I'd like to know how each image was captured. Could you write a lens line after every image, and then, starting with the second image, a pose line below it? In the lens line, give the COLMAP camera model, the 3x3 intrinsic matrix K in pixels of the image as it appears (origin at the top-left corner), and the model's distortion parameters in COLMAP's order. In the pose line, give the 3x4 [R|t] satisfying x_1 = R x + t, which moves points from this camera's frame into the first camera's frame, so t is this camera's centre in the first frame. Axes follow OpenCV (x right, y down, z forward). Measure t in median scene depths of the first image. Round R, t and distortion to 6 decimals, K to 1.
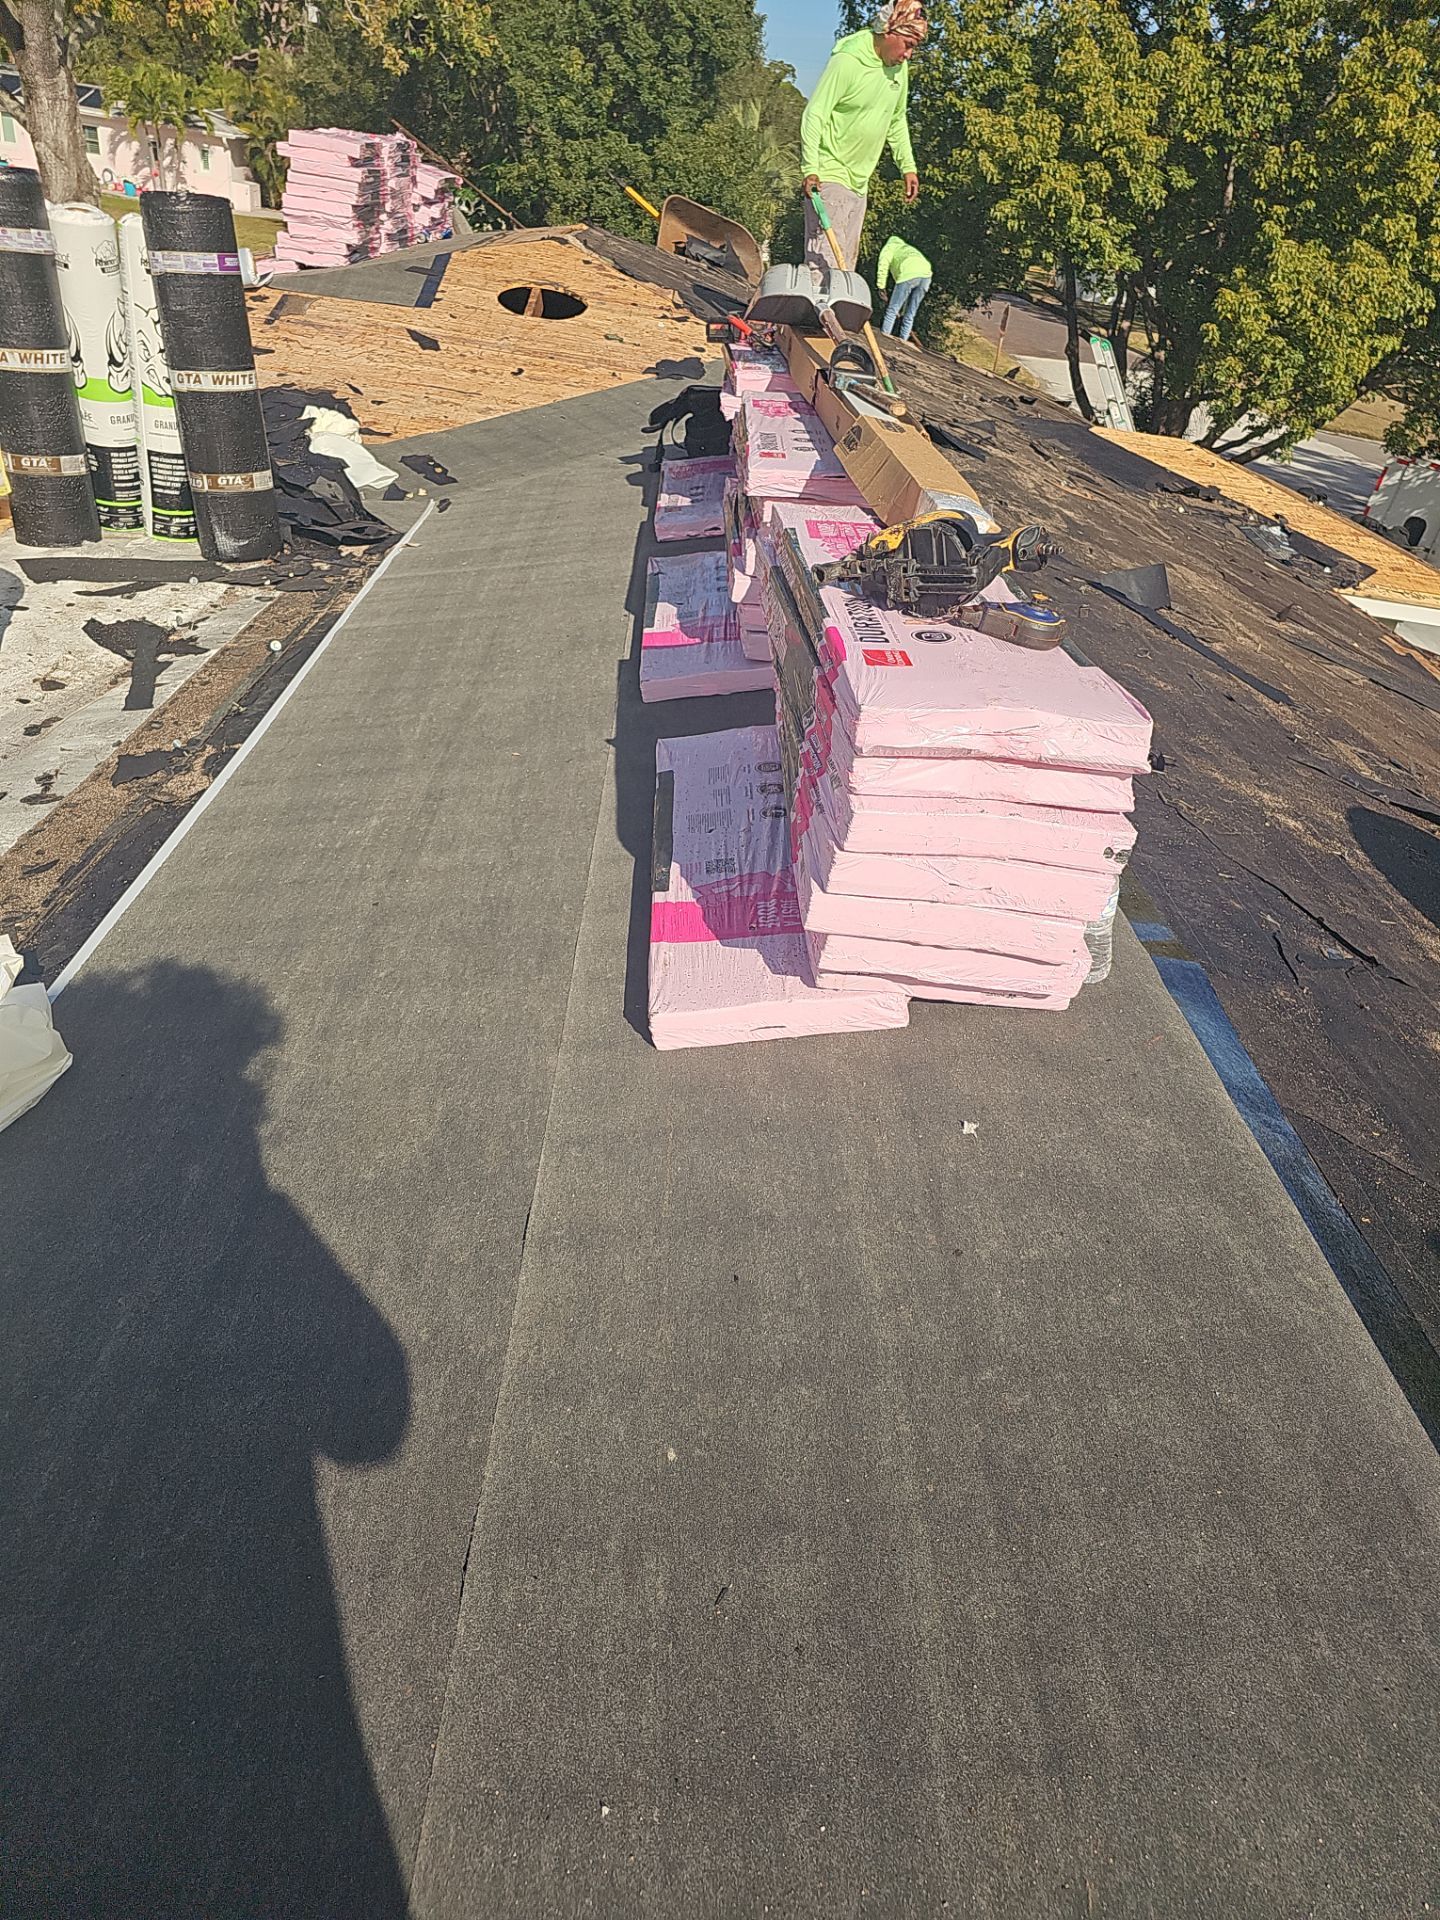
lens RADIAL K [[1261.9, 0, 744.2], [0, 1261.9, 960.0], [0, 0, 1]] dist [0.000332, -0.003239]
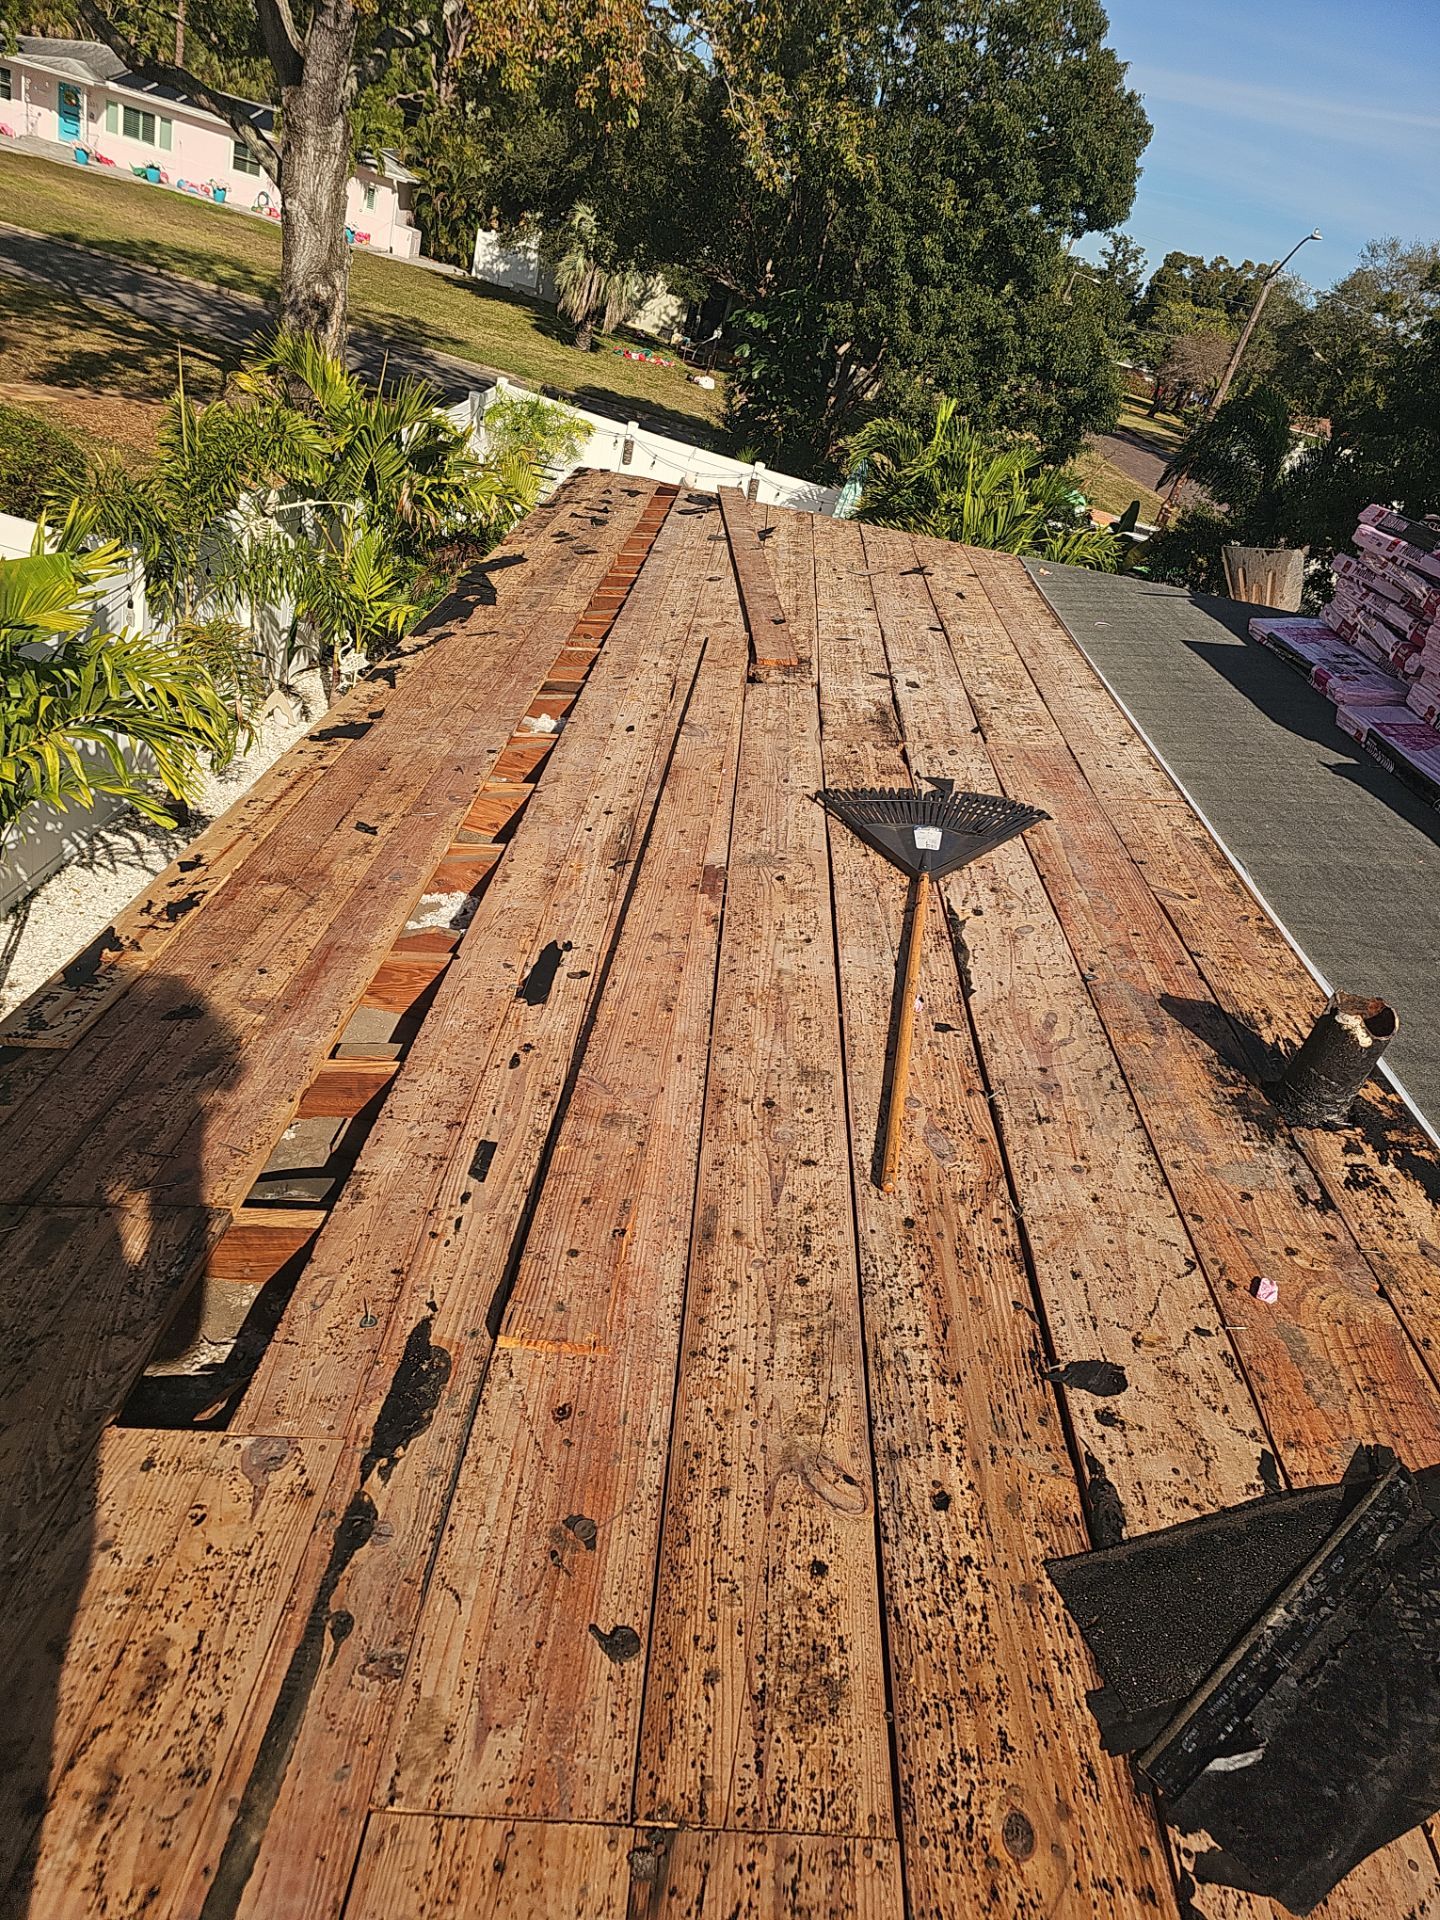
lens RADIAL K [[1261.9, 0, 744.2], [0, 1261.9, 960.0], [0, 0, 1]] dist [0.000332, -0.003239]
pose [[0.990131, 0.139804, 0.009755, -0.381880], [-0.139146, 0.988989, -0.050388, -0.301702], [-0.016692, 0.048533, 0.998682, 0.386790]]
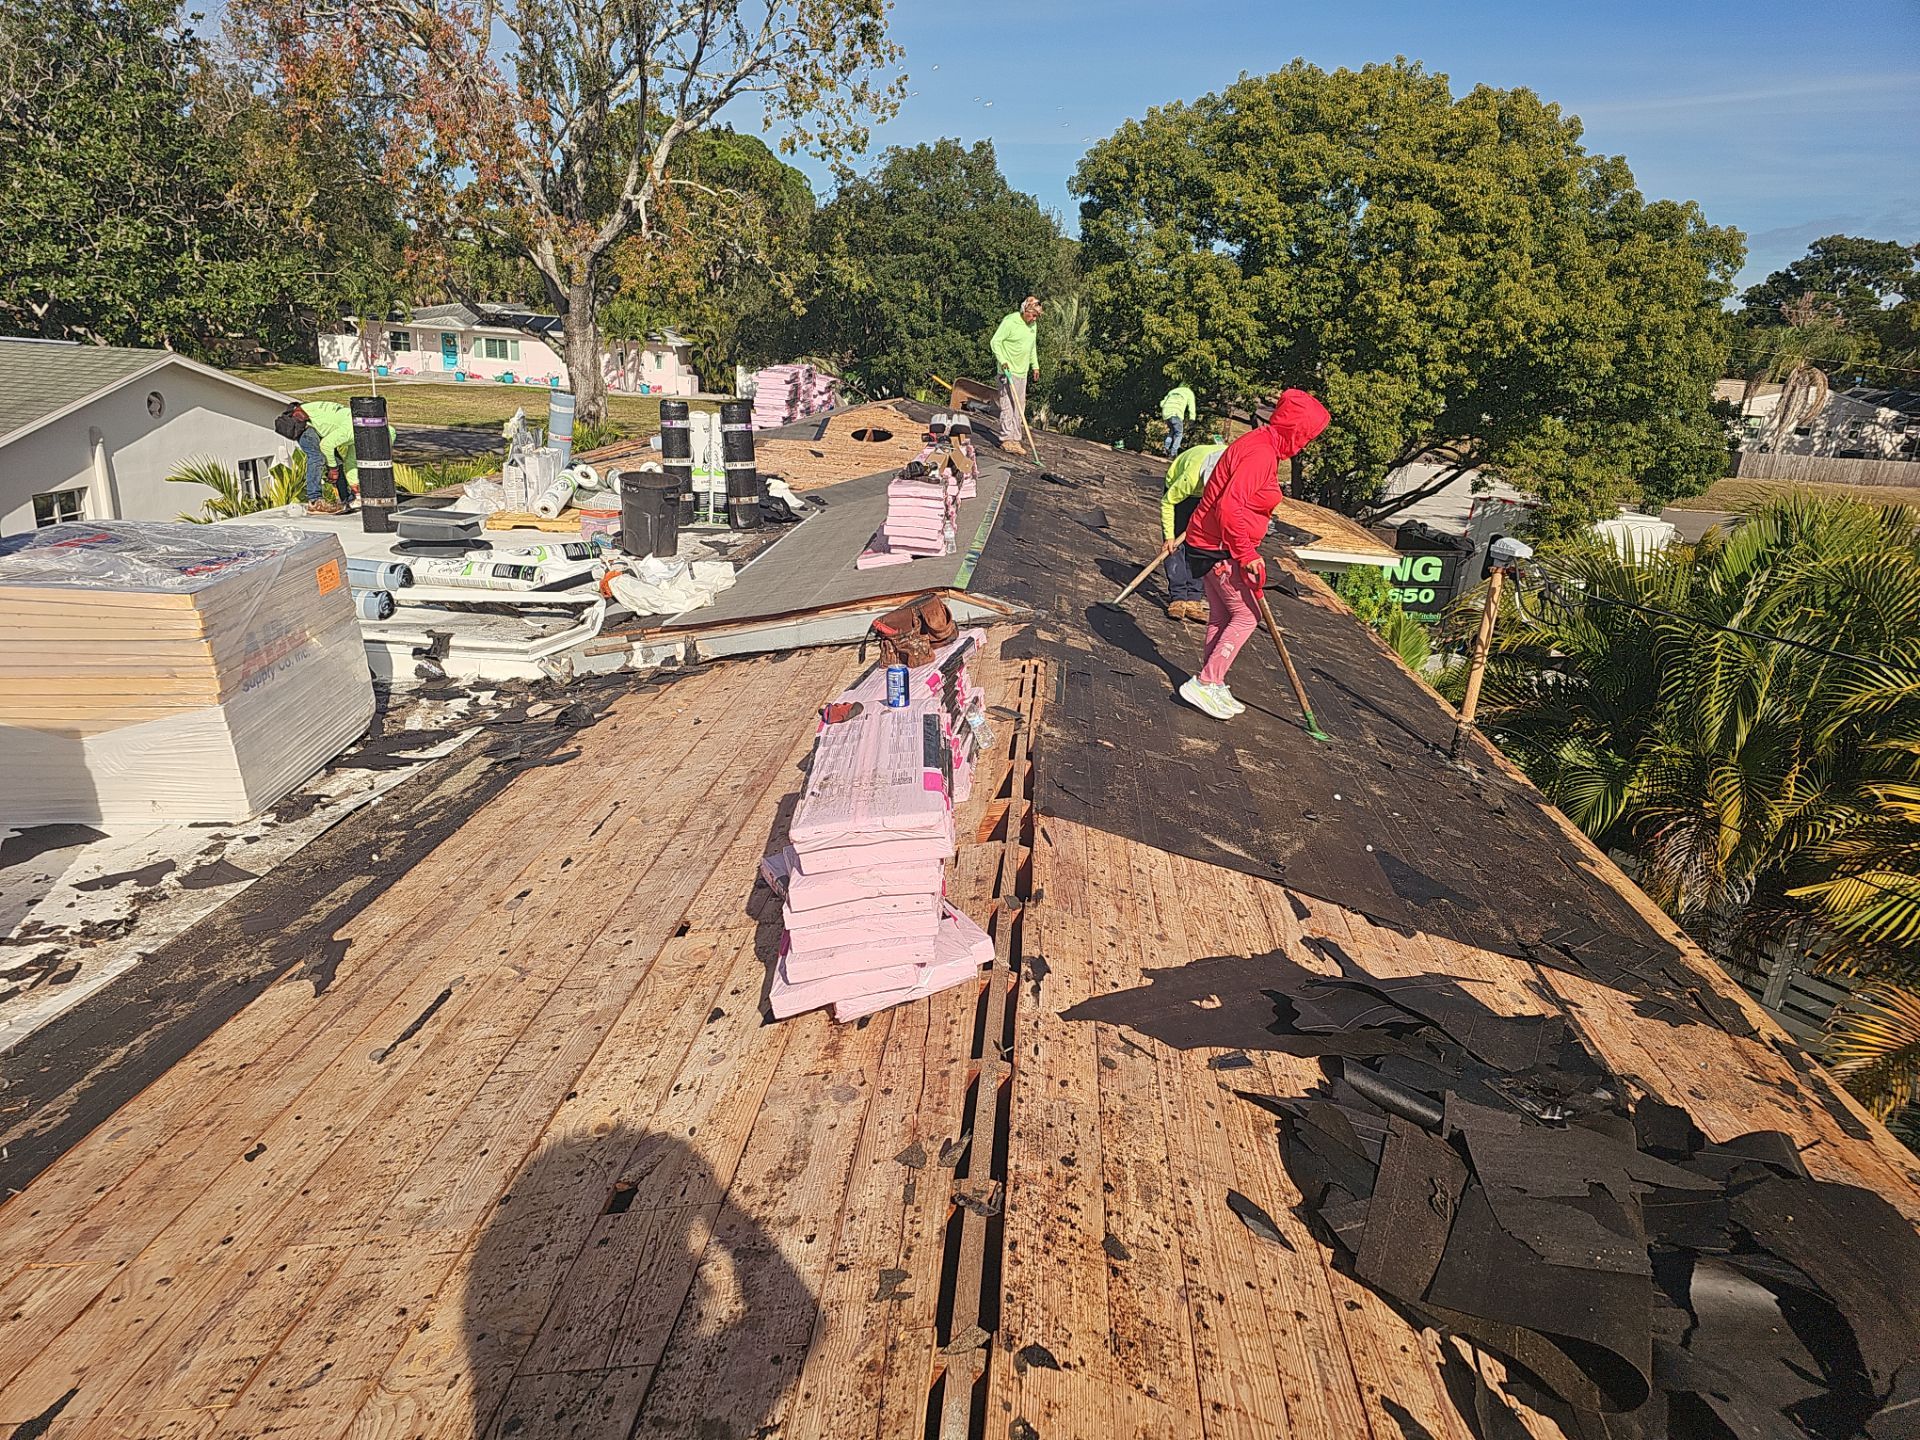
lens RADIAL K [[1261.9, 0, 960.0], [0, 1261.9, 720.0], [0, 0, 1]] dist [0.000332, -0.003239]
pose [[0.991254, -0.039517, -0.125911, 0.133529], [0.005477, 0.965610, -0.259939, 0.279914], [0.131853, 0.256976, 0.957381, -0.503540]]
